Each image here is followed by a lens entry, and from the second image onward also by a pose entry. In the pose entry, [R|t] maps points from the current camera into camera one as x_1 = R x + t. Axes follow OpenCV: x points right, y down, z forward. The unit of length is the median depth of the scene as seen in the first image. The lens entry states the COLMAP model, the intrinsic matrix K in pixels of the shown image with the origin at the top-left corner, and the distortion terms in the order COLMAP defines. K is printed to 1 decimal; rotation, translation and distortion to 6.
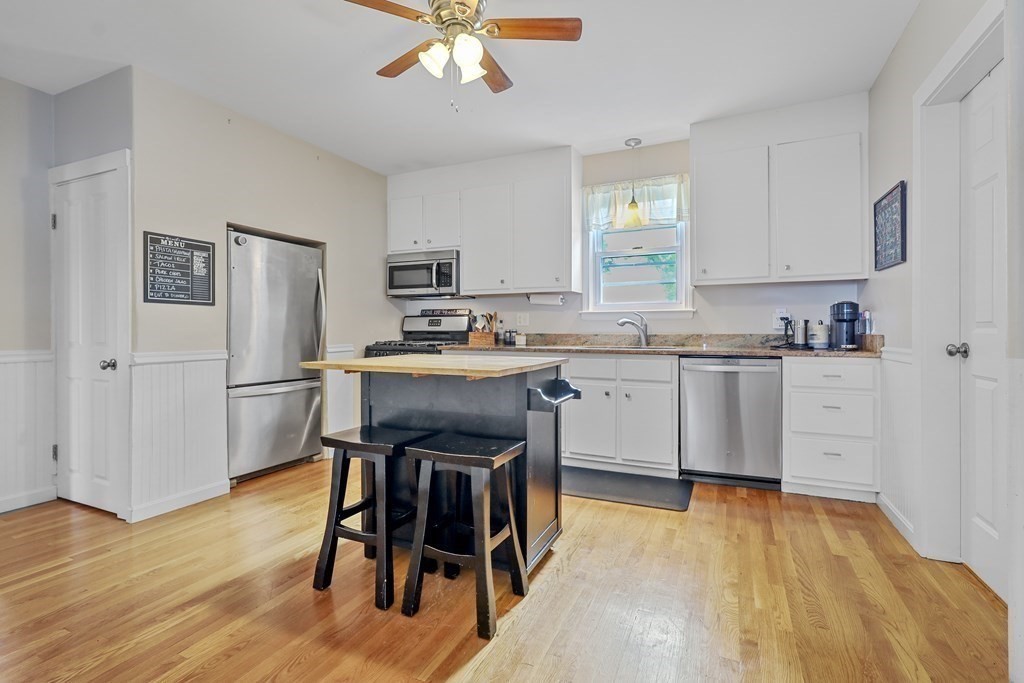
lens RADIAL K [[479.8, 0, 507.7], [0, 479.8, 332.8], [0, 0, 1]] dist [0.002639, 0.000449]
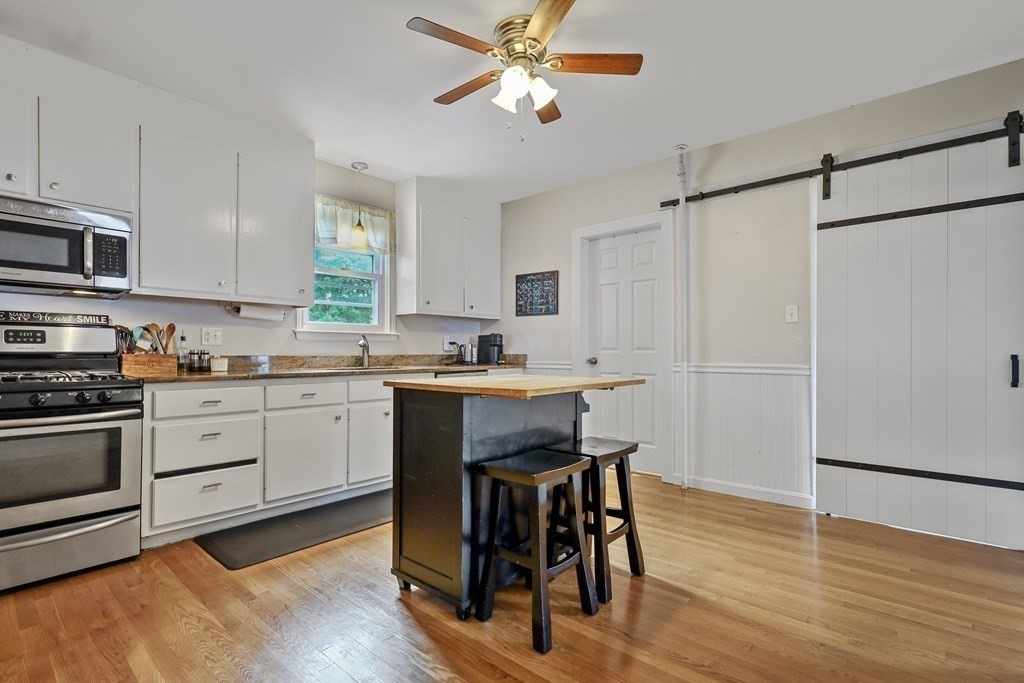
lens RADIAL K [[483.3, 0, 524.5], [0, 483.3, 331.1], [0, 0, 1]] dist [0.001047, 0.000430]
pose [[0.259405, 0.040526, 0.964918, -0.565938], [0.003071, 0.999080, -0.042786, -0.003211], [-0.965764, 0.014063, 0.259042, 0.364565]]
